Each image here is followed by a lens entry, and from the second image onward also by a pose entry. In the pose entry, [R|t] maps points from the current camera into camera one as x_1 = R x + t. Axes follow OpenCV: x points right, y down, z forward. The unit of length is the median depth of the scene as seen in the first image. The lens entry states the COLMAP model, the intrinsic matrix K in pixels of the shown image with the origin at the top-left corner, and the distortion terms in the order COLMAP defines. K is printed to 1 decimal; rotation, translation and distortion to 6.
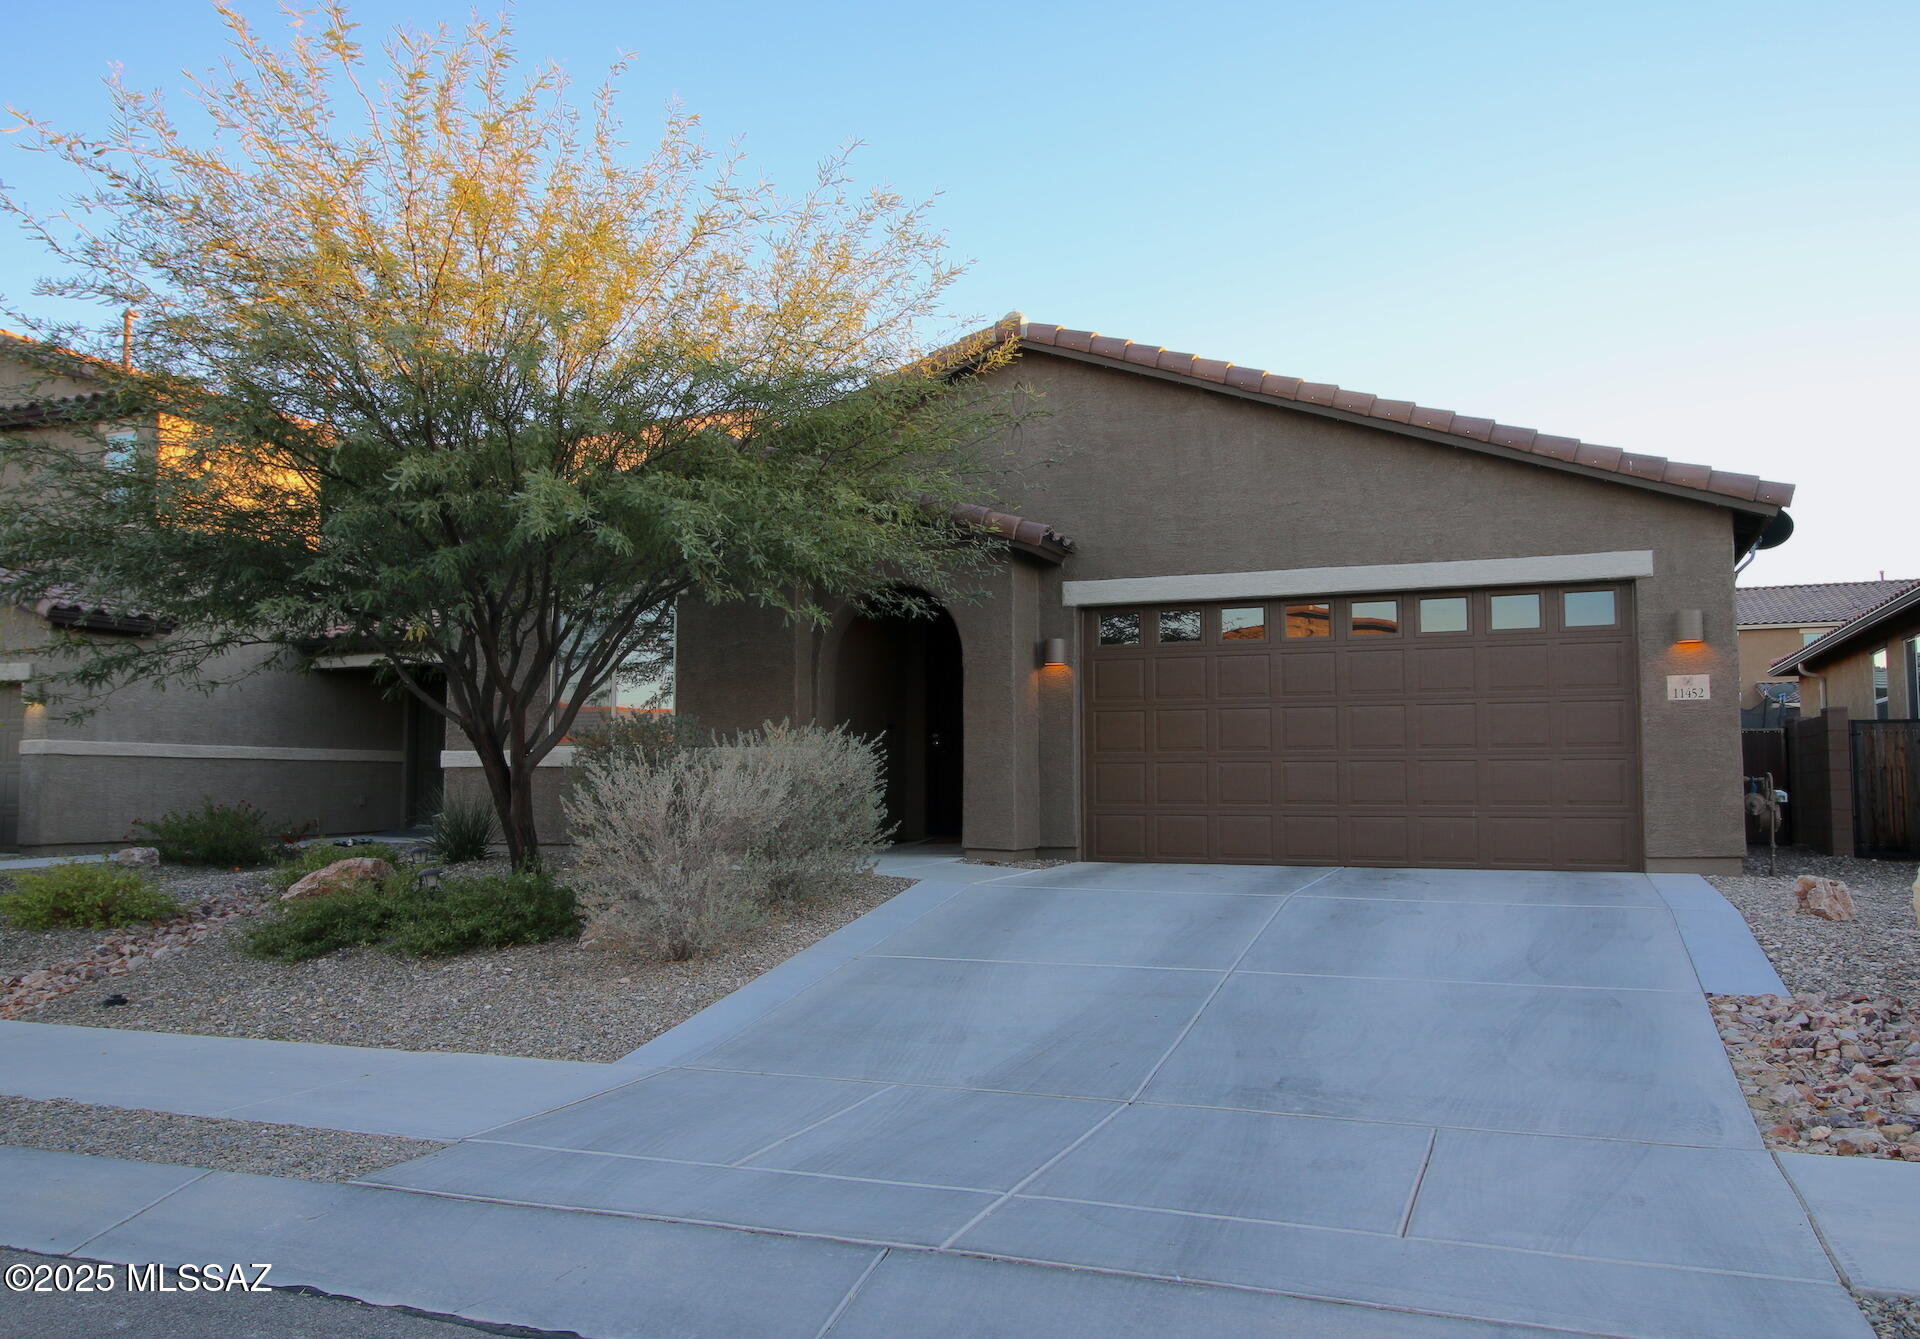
lens RADIAL K [[1476.9, 0, 960.0], [0, 1476.9, 669.5], [0, 0, 1]] dist [0.009044, 0.001981]
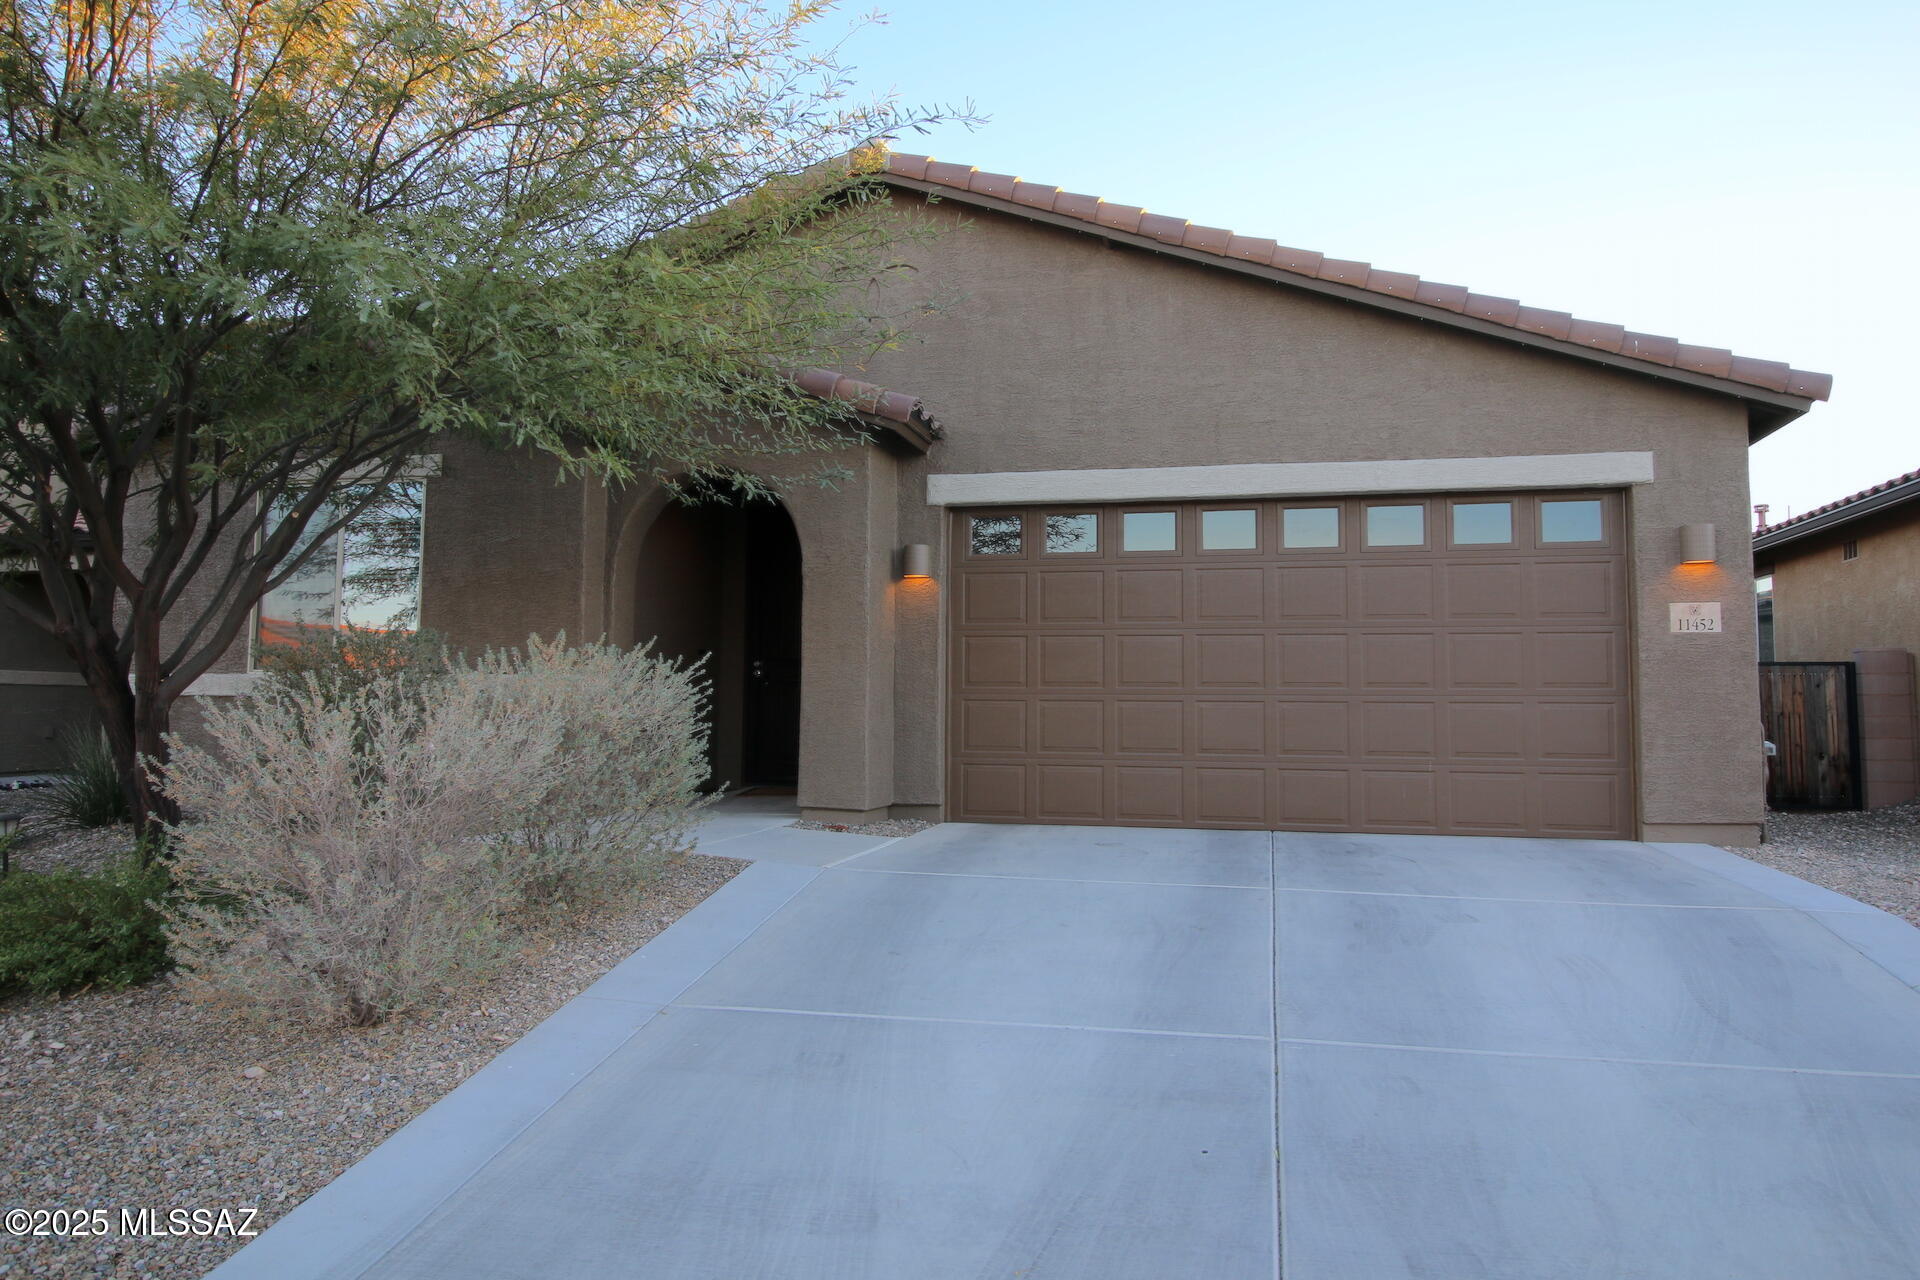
lens RADIAL K [[1316.9, 0, 963.6], [0, 1316.9, 615.3], [0, 0, 1]] dist [0.003303, 0.000303]
pose [[0.986500, 0.021498, 0.162343, -0.029395], [-0.022088, 0.999754, 0.001832, 0.017550], [-0.162264, -0.005393, 0.986733, 0.323189]]
